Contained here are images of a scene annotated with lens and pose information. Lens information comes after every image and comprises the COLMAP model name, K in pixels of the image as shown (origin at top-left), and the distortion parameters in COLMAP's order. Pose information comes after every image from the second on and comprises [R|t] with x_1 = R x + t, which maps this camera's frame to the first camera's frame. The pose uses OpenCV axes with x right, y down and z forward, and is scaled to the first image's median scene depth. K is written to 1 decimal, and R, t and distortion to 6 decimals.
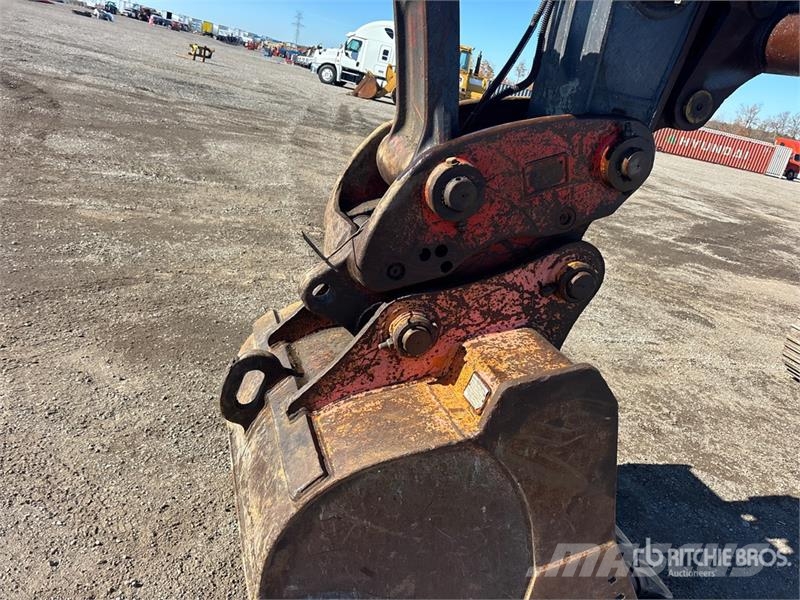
lens RADIAL K [[600.1, 0, 406.1], [0, 600.1, 301.1], [0, 0, 1]] dist [0.049984, -0.060321]
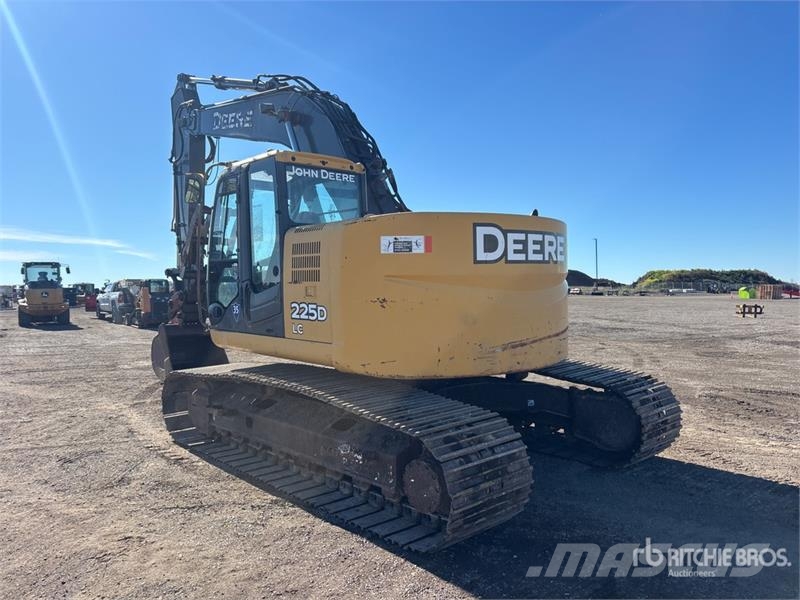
lens RADIAL K [[600.1, 0, 407.8], [0, 600.1, 297.6], [0, 0, 1]] dist [0.049984, -0.060321]
pose [[0.380705, -0.193700, -0.904181, 1.010732], [-0.248877, 0.920269, -0.301936, 0.161271], [0.890575, 0.339978, 0.302144, 0.166750]]
